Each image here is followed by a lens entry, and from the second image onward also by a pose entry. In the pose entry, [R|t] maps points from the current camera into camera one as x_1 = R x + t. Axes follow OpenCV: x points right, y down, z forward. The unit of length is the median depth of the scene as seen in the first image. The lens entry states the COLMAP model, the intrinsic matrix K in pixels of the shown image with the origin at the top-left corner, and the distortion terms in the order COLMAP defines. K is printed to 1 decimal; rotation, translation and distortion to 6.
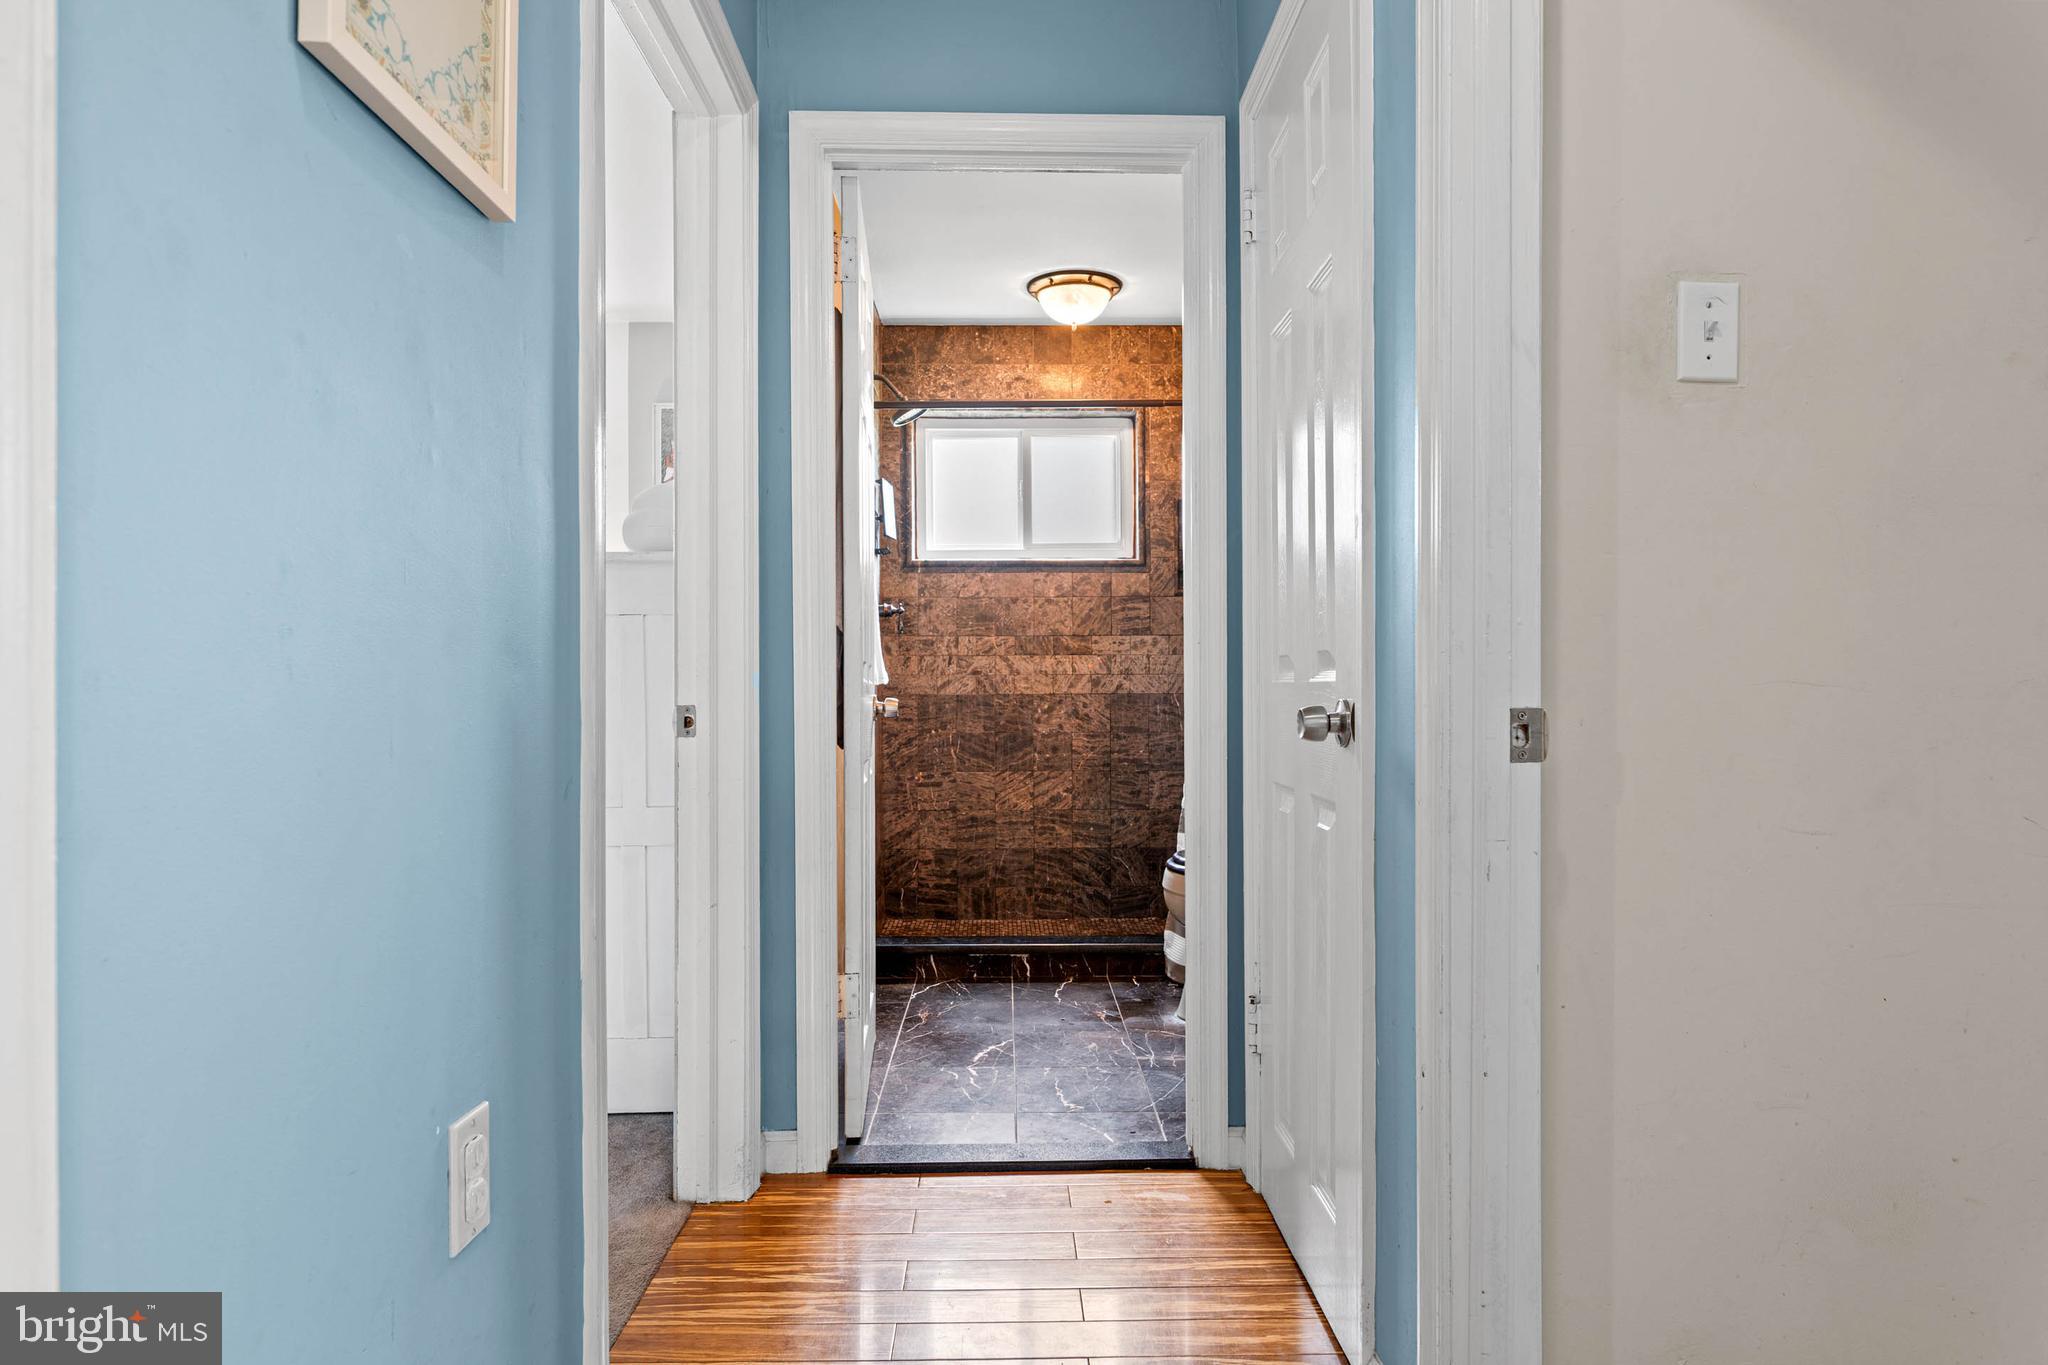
lens RADIAL K [[1184.5, 0, 1019.7], [0, 1184.5, 691.7], [0, 0, 1]] dist [0.005390, 0.001384]
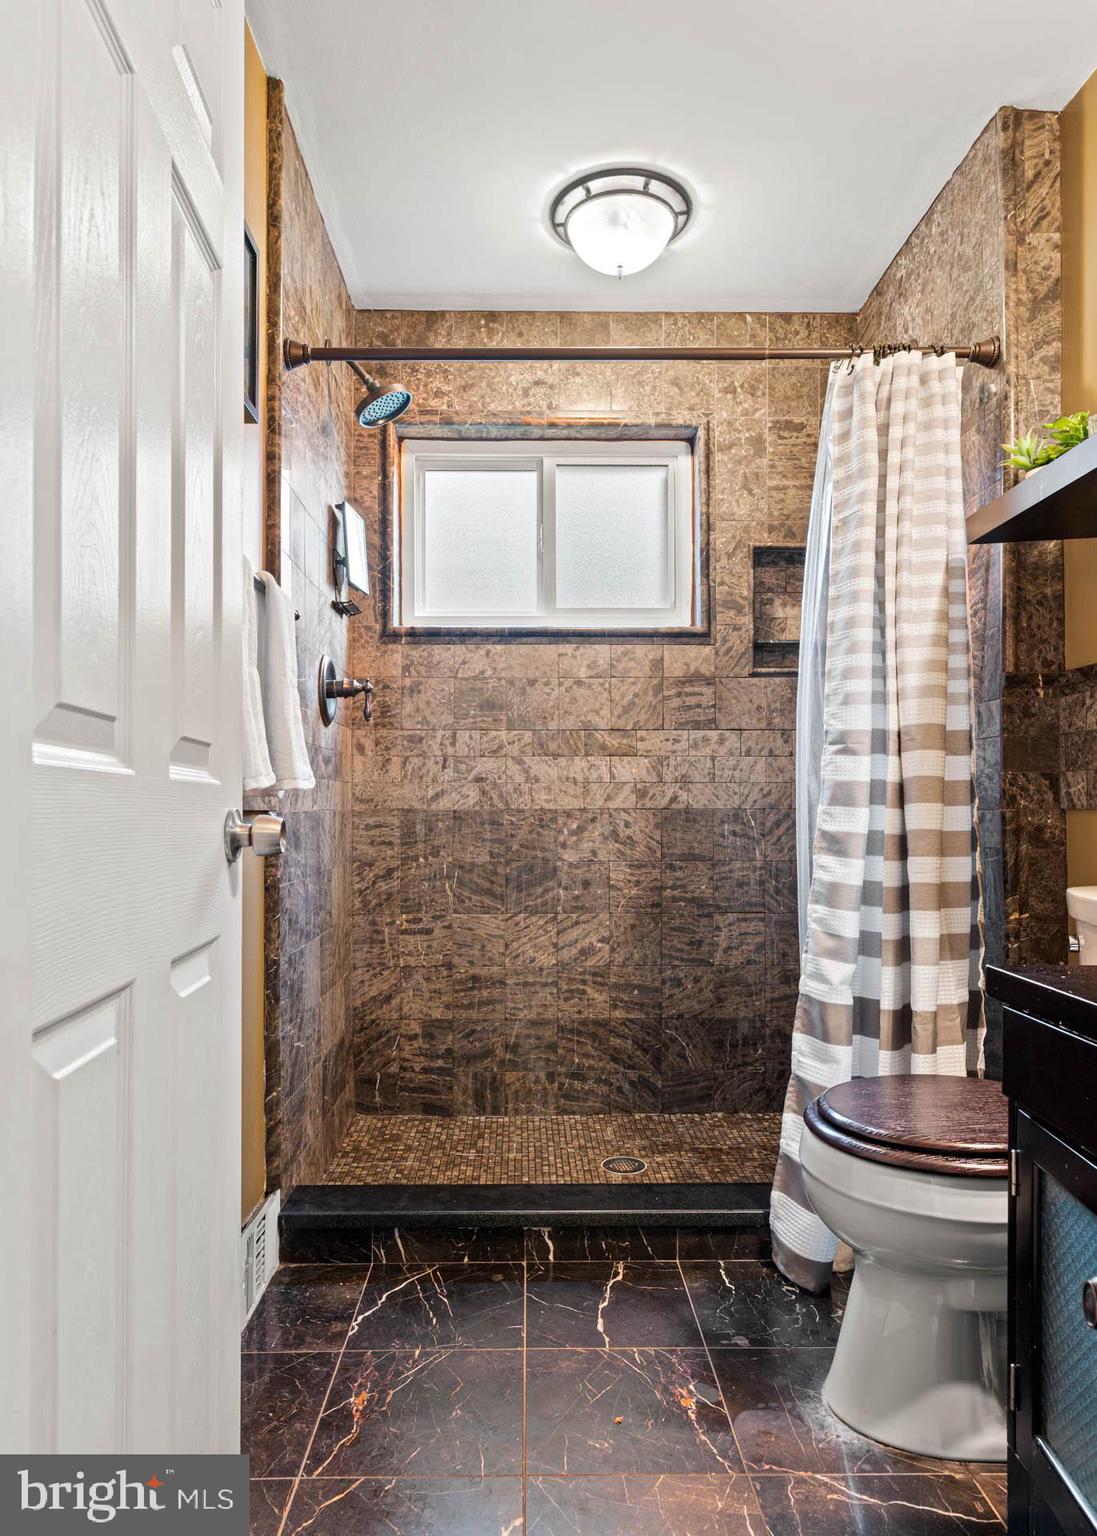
lens RADIAL K [[927.5, 0, 530.8], [0, 927.5, 804.0], [0, 0, 1]] dist [-0.002132, -0.000107]
pose [[0.999961, 0.003137, -0.008238, -0.000230], [-0.003172, 0.999986, -0.004302, 0.001367], [0.008224, 0.004328, 0.999957, 0.422867]]
